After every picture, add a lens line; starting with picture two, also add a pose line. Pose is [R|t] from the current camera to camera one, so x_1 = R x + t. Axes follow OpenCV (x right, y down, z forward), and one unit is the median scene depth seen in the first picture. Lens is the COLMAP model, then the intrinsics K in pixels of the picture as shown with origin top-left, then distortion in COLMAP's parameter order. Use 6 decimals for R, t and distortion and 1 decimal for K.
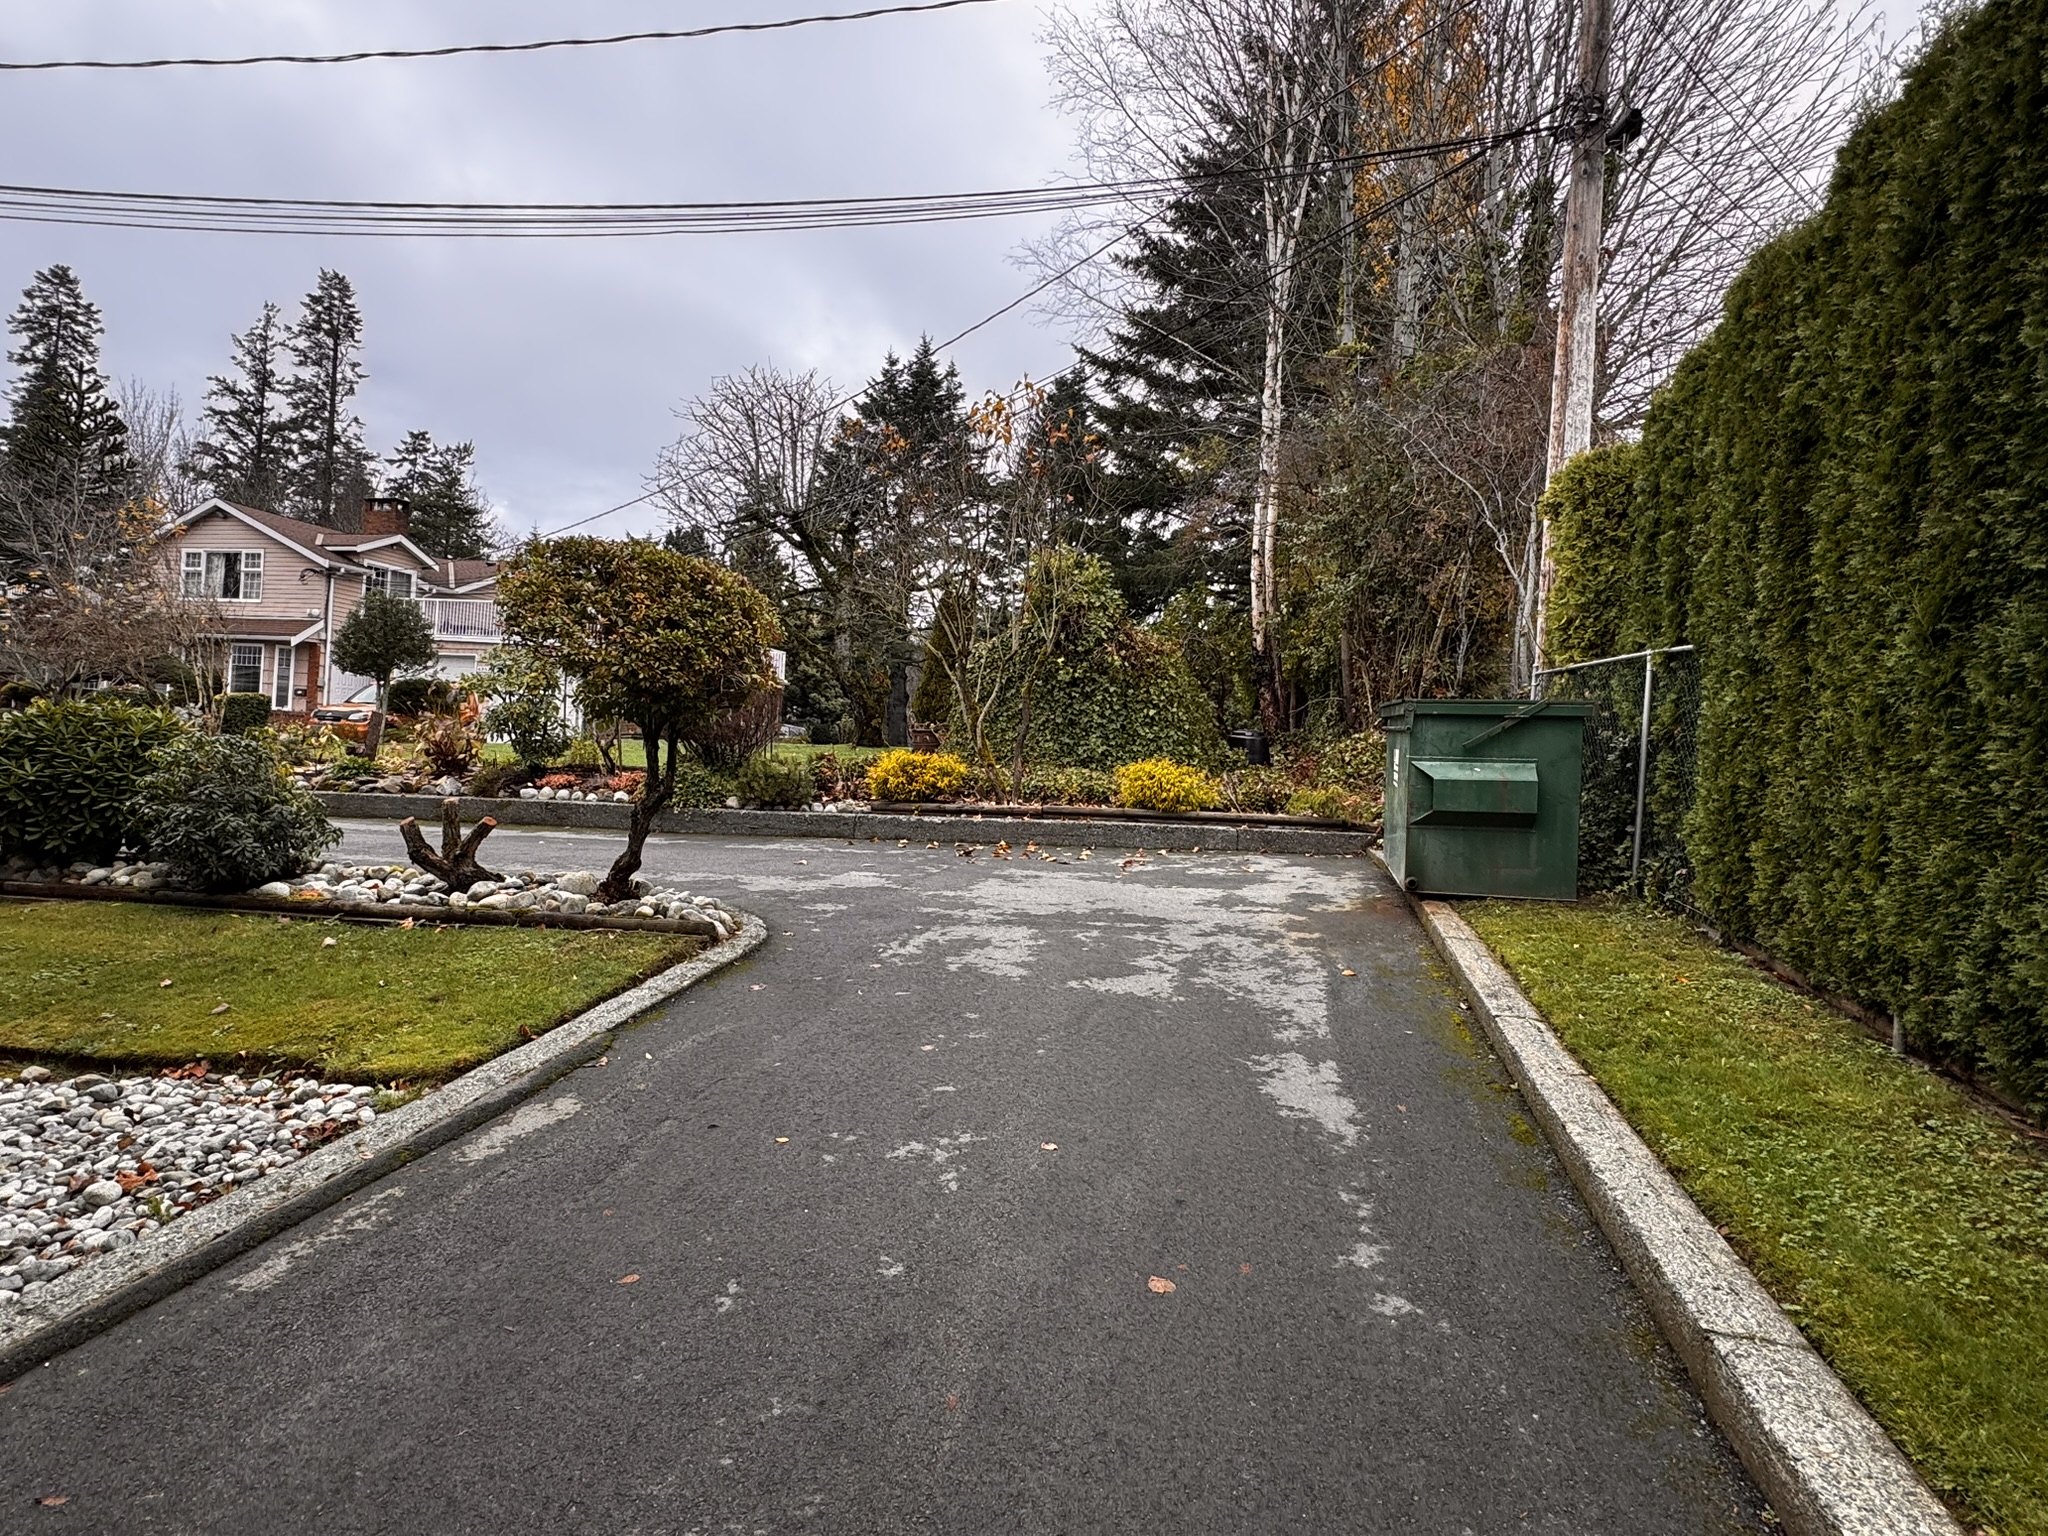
lens RADIAL K [[1091.0, 0, 1025.0], [0, 1091.0, 770.2], [0, 0, 1]] dist [-0.003221, -0.002143]
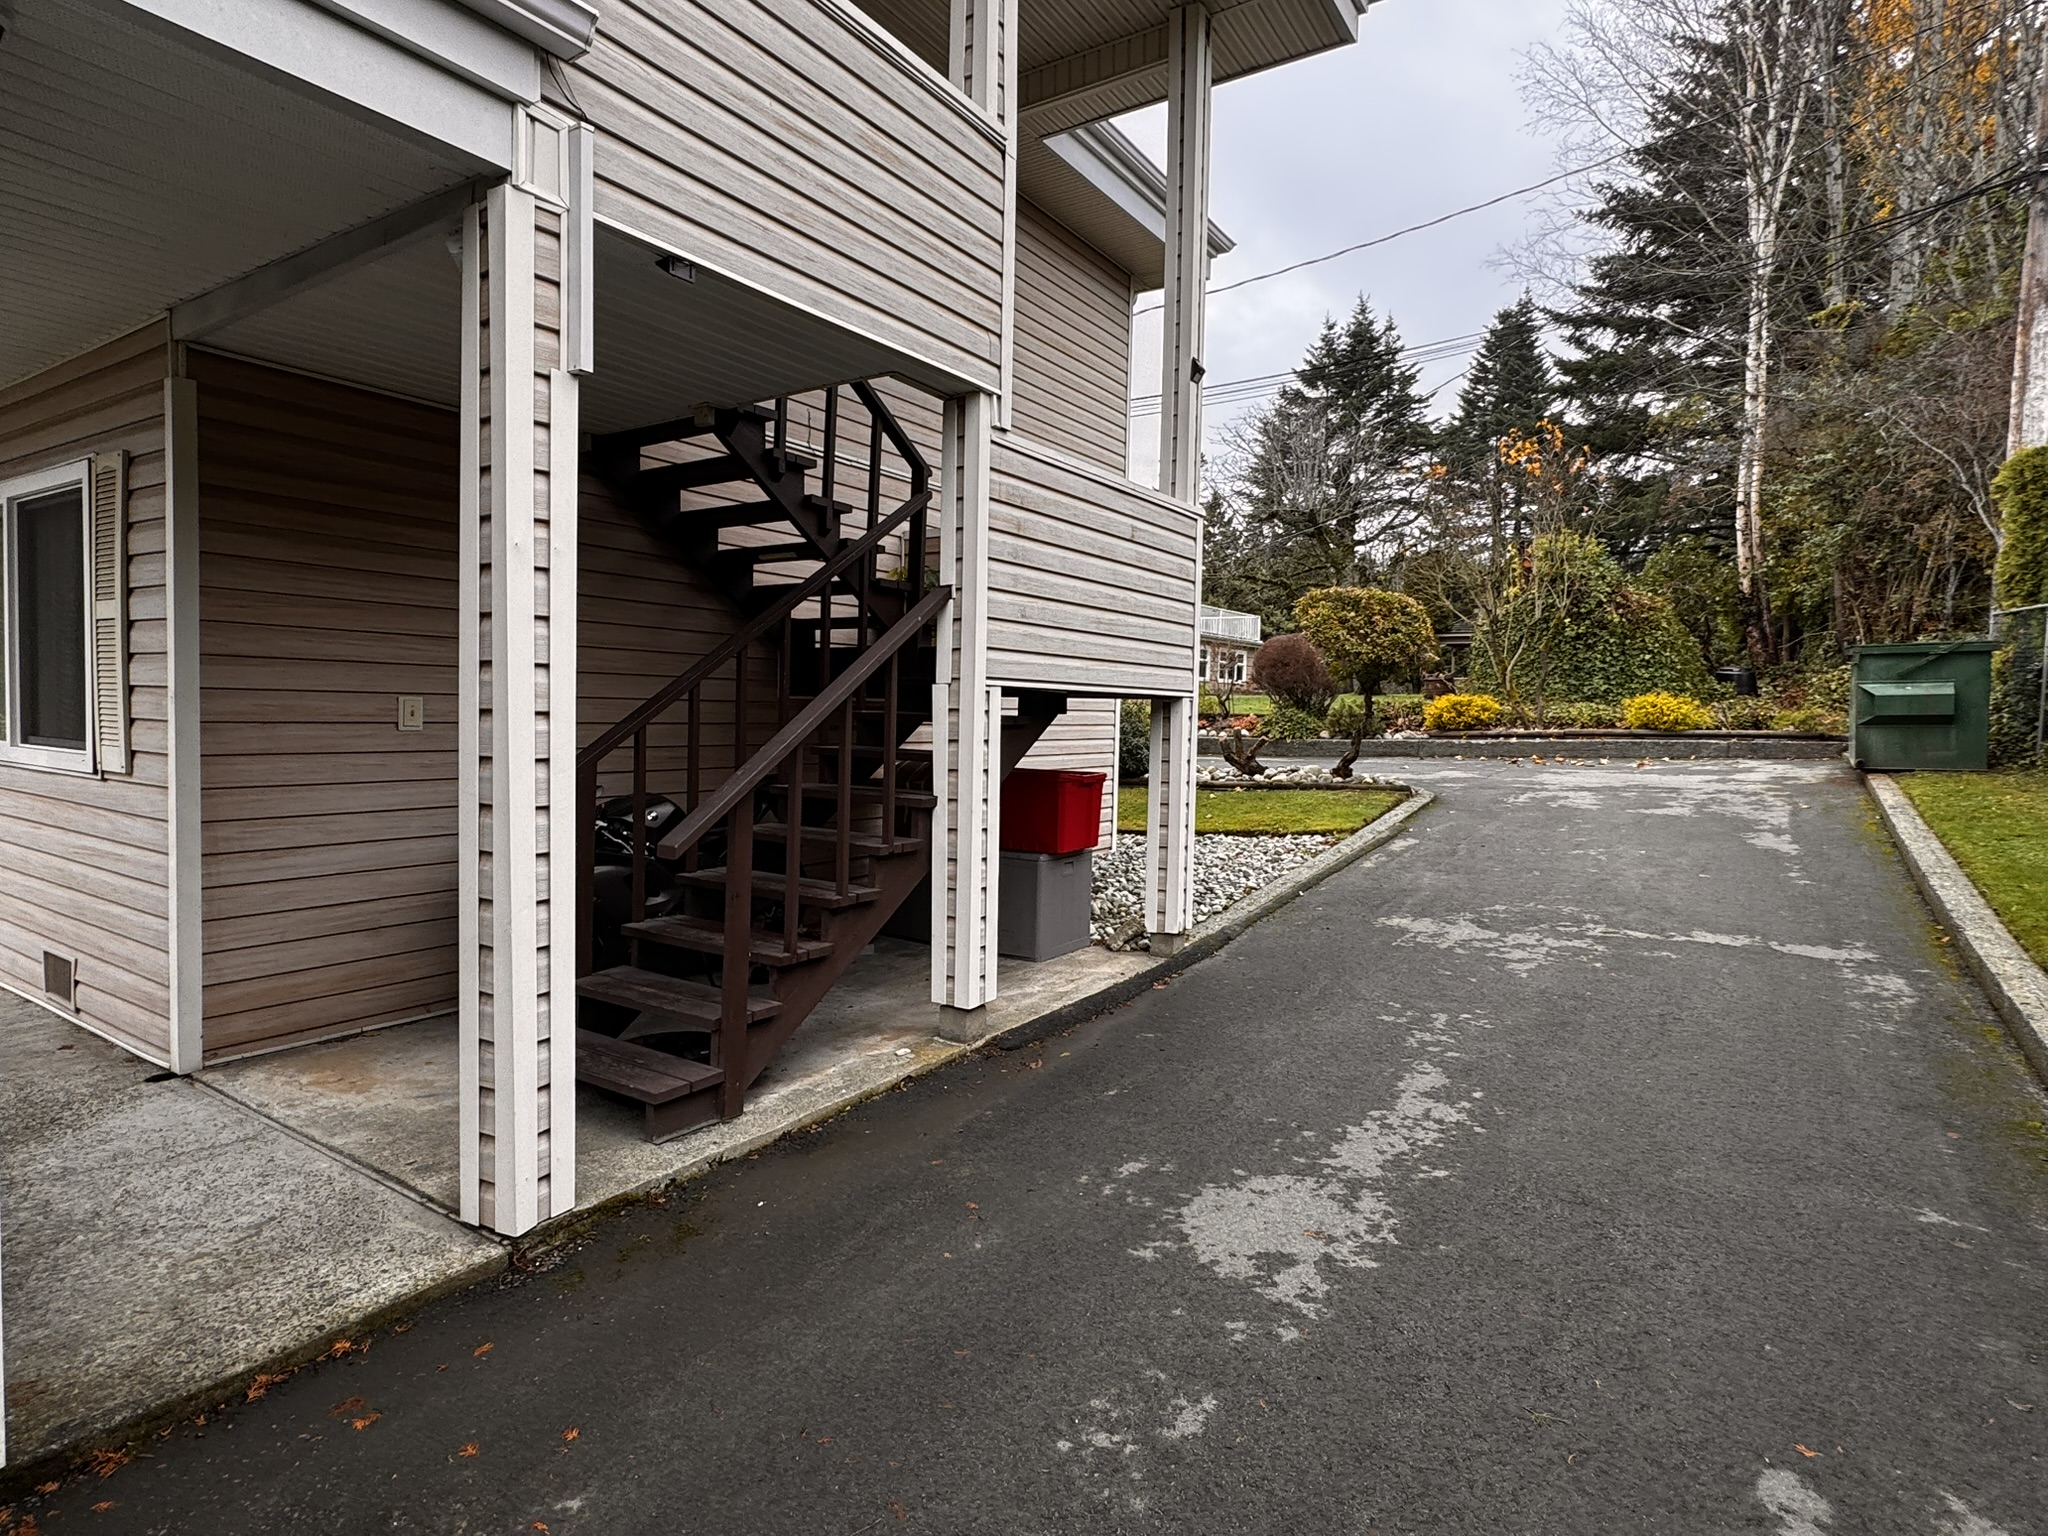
lens RADIAL K [[1091.0, 0, 1022.6], [0, 1091.0, 760.0], [0, 0, 1]] dist [-0.003221, -0.002143]
pose [[0.929420, -0.018499, -0.368560, -0.093590], [0.030530, 0.999173, 0.026838, 0.010563], [0.367759, -0.036196, 0.929217, -0.447315]]
